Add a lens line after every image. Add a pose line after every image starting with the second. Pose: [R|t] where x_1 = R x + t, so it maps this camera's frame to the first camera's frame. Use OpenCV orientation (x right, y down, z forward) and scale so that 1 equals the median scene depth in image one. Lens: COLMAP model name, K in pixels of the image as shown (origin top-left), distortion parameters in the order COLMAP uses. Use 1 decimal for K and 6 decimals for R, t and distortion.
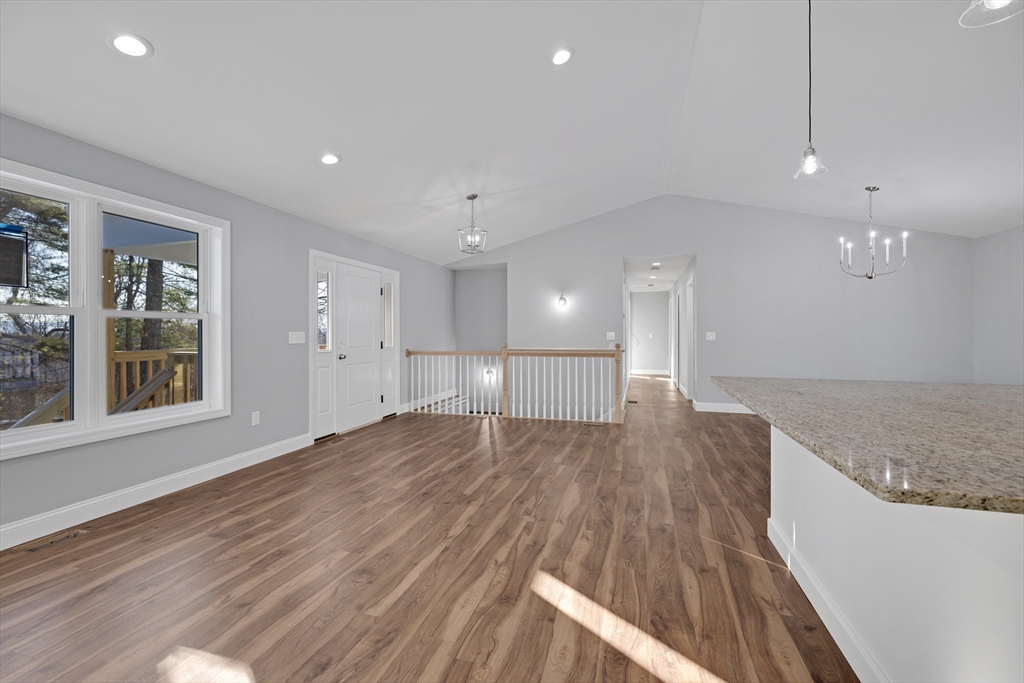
lens RADIAL K [[426.4, 0, 508.7], [0, 426.4, 333.4], [0, 0, 1]] dist [-0.000340, 0.000038]
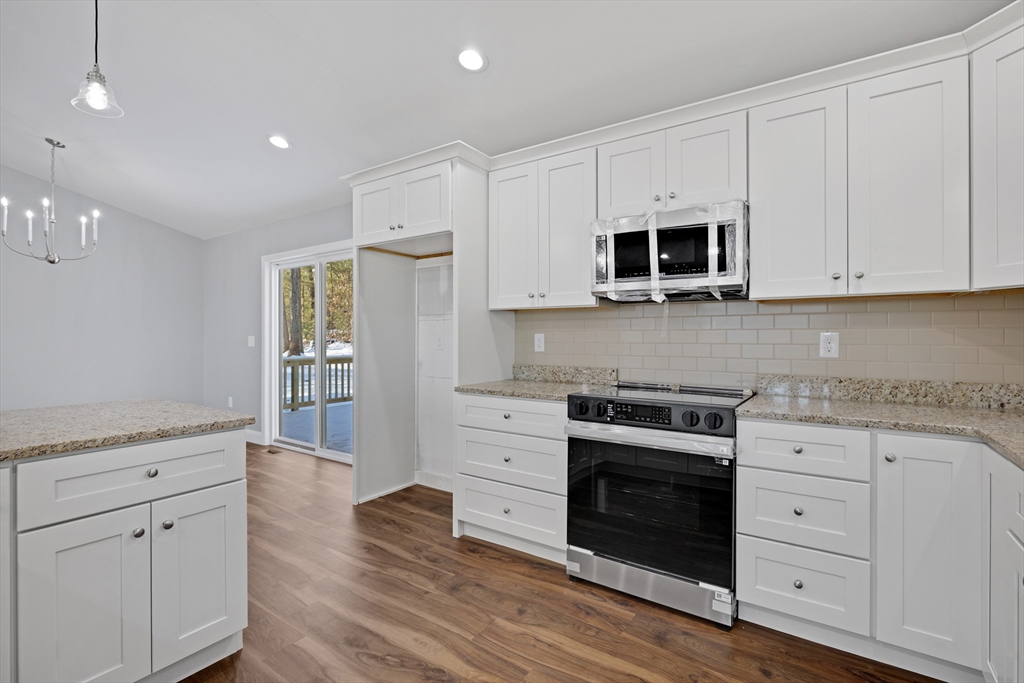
lens RADIAL K [[472.9, 0, 509.9], [0, 472.9, 334.2], [0, 0, 1]] dist [-0.005277, 0.001061]
pose [[0.305422, 0.004663, 0.952206, 0.394599], [0.001430, 0.999985, -0.005356, -0.000807], [-0.952216, 0.002998, 0.305411, -0.003554]]
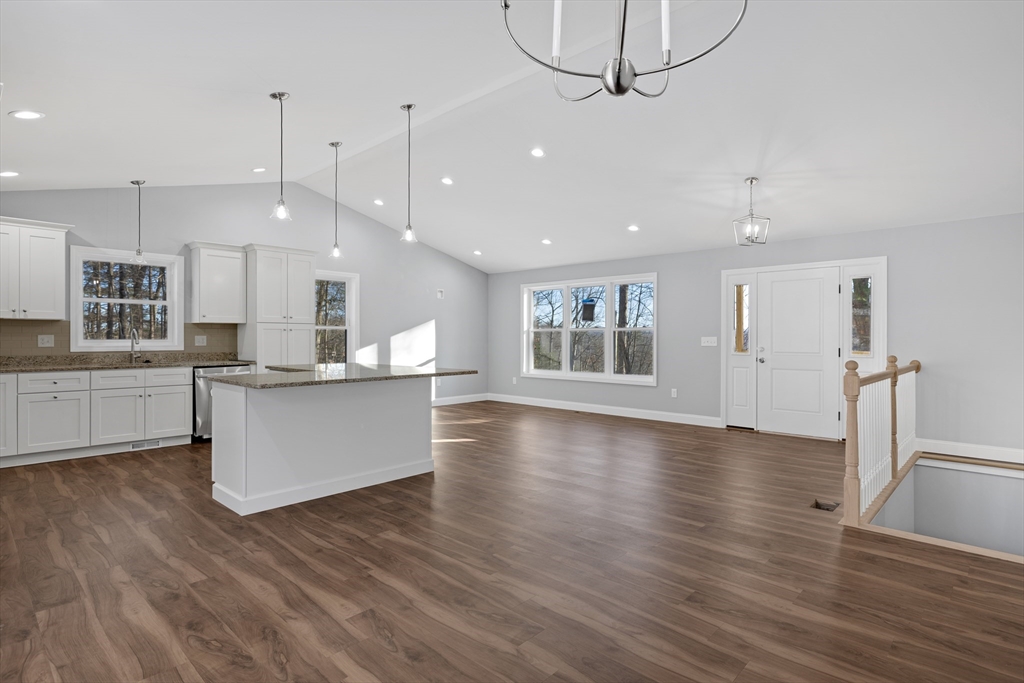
lens RADIAL K [[518.5, 0, 513.6], [0, 518.5, 340.1], [0, 0, 1]] dist [0.003756, -0.001330]
pose [[-0.437307, 0.005033, -0.899298, 1.397704], [-0.000994, 0.999981, 0.006080, -0.003804], [0.899312, 0.003553, -0.437293, 1.340891]]
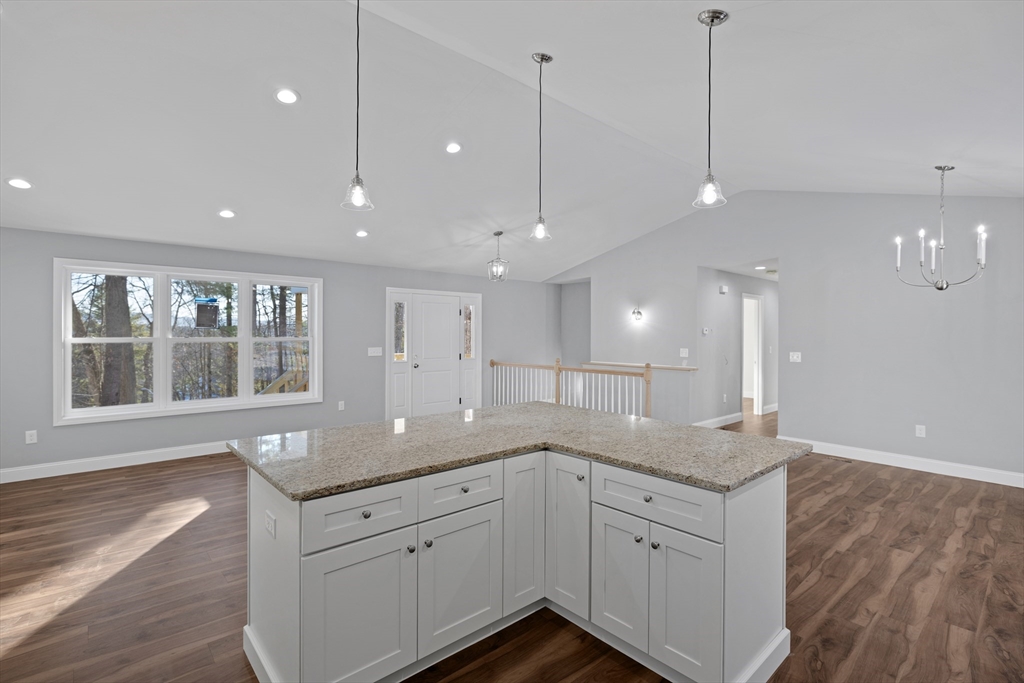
lens RADIAL K [[472.9, 0, 503.4], [0, 472.9, 333.5], [0, 0, 1]] dist [-0.005277, 0.001061]
pose [[0.846199, 0.005289, -0.532840, 0.806661], [-0.004584, 0.999986, 0.002645, -0.065424], [0.532847, 0.000204, 0.846212, -0.113650]]
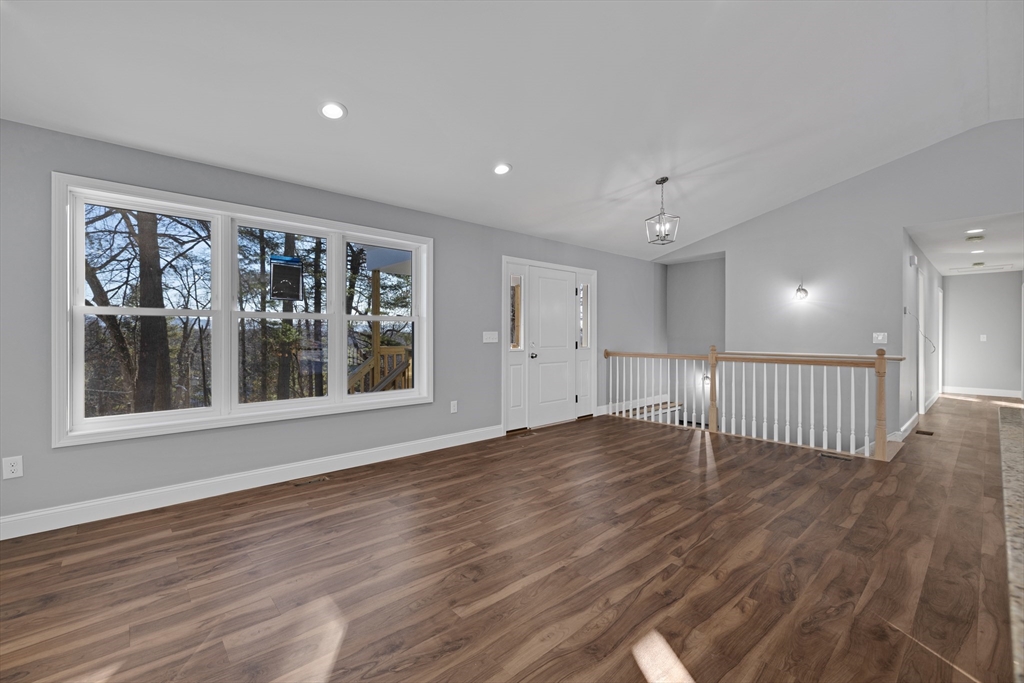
lens RADIAL K [[426.4, 0, 512.0], [0, 426.4, 334.6], [0, 0, 1]] dist [-0.000340, 0.000038]
pose [[0.854507, 0.004055, -0.519424, 0.144199], [-0.003030, 0.999991, 0.002823, 0.000197], [0.519431, -0.000839, 0.854512, 0.099154]]
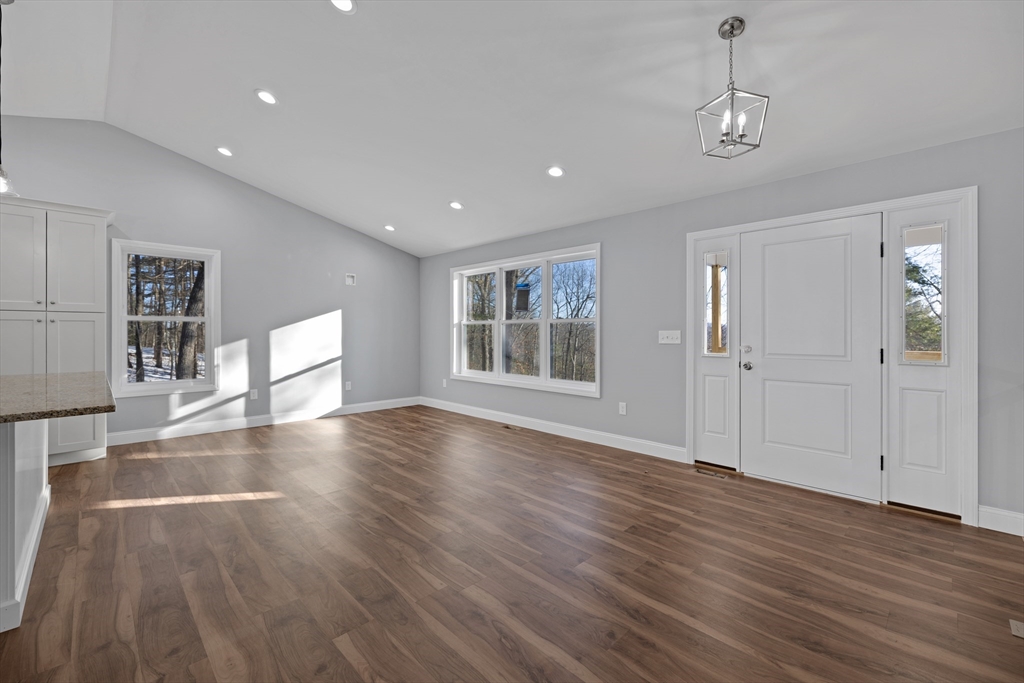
lens RADIAL K [[426.4, 0, 514.1], [0, 426.4, 331.7], [0, 0, 1]] dist [-0.000340, 0.000038]
pose [[-0.471427, 0.000728, -0.881905, 0.543960], [-0.000132, 1.000000, 0.000896, -0.002800], [0.881905, 0.000539, -0.471426, 1.317868]]
